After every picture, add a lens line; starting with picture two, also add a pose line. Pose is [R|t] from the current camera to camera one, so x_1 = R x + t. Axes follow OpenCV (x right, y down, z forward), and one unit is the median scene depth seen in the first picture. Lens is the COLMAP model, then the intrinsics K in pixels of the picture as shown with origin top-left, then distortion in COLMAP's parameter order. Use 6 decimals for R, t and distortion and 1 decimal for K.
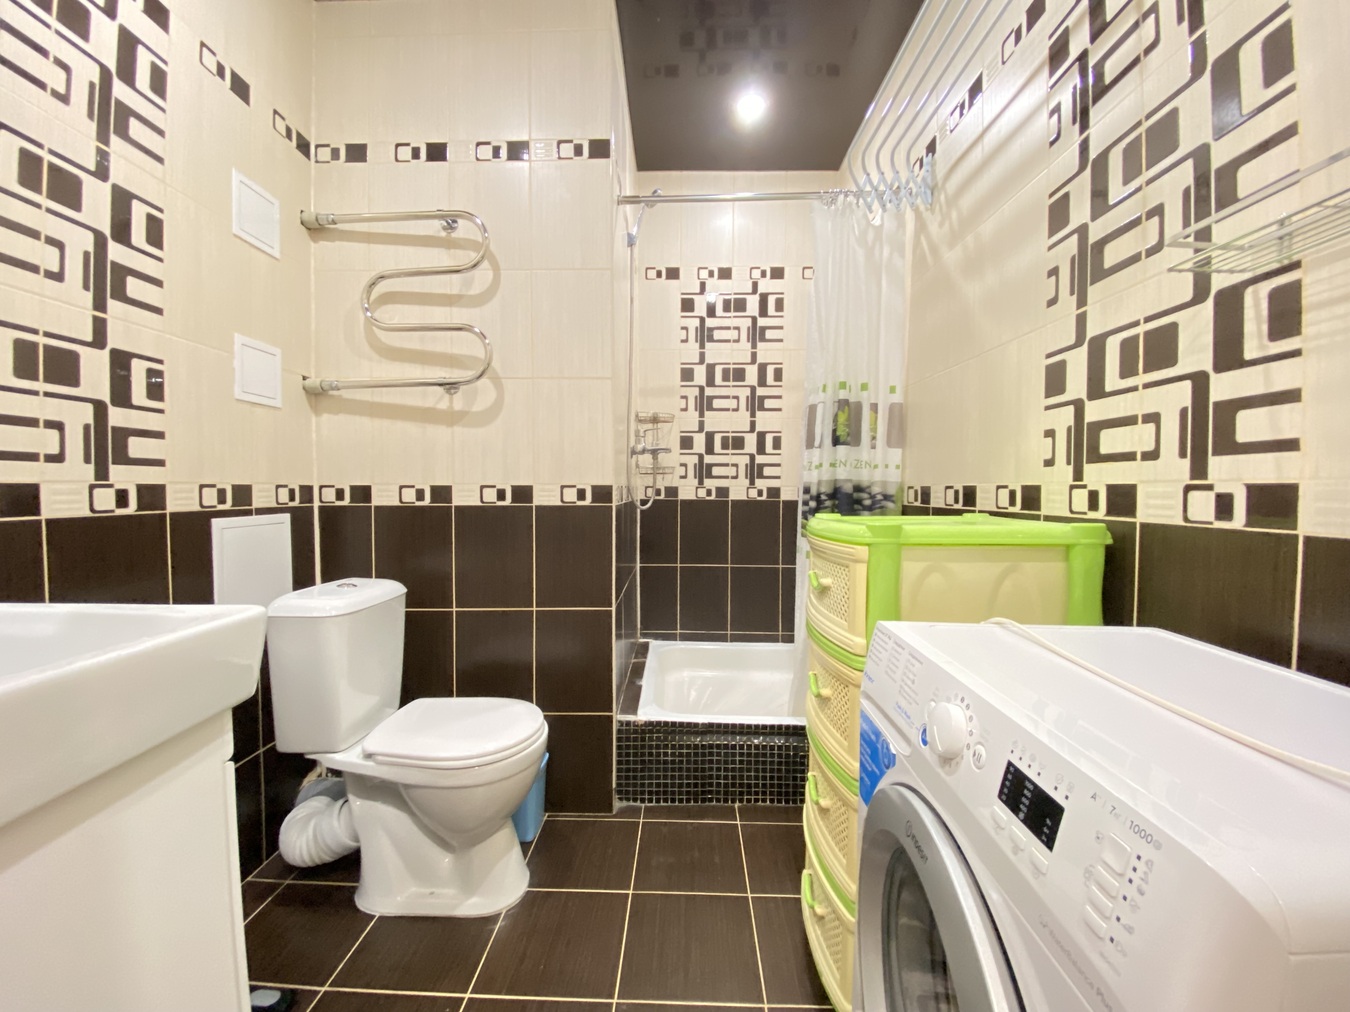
lens RADIAL K [[544.4, 0, 670.8], [0, 544.4, 505.1], [0, 0, 1]] dist [0.021217, -0.021896]
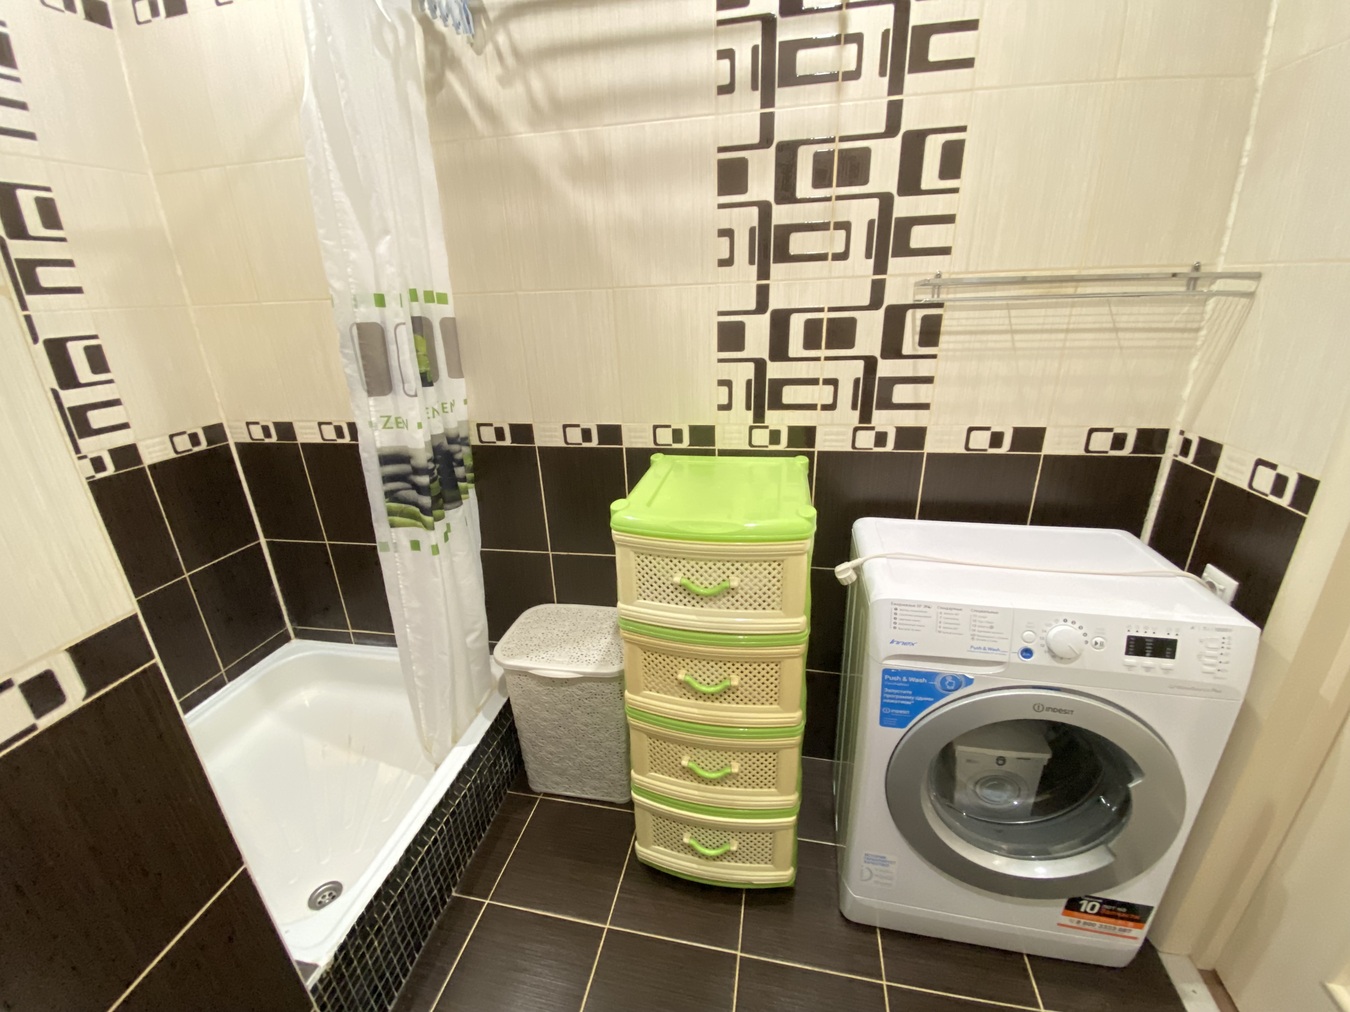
lens RADIAL K [[544.4, 0, 670.8], [0, 544.4, 505.1], [0, 0, 1]] dist [0.021217, -0.021896]
pose [[0.172532, -0.348357, 0.921347, -0.455044], [0.063683, 0.937362, 0.342487, -0.259764], [-0.982943, -0.000415, 0.183909, 0.791762]]
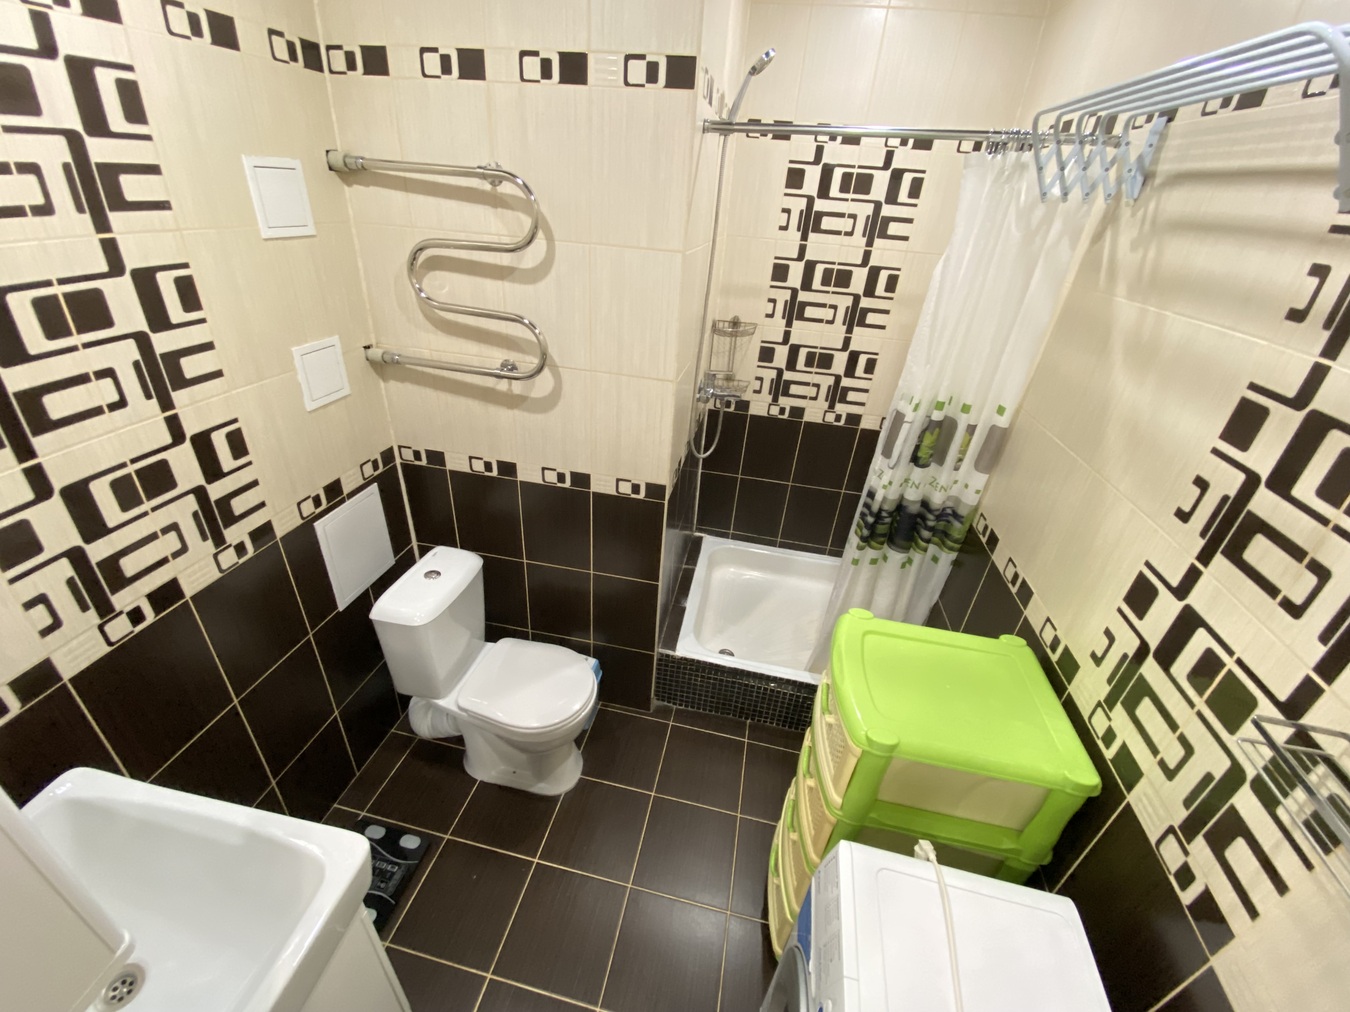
lens RADIAL K [[544.4, 0, 670.8], [0, 544.4, 505.1], [0, 0, 1]] dist [0.021217, -0.021896]
pose [[0.982405, 0.143970, -0.118962, 0.032816], [-0.073670, 0.884059, 0.461533, -0.618431], [0.171617, -0.444648, 0.879111, 0.135634]]
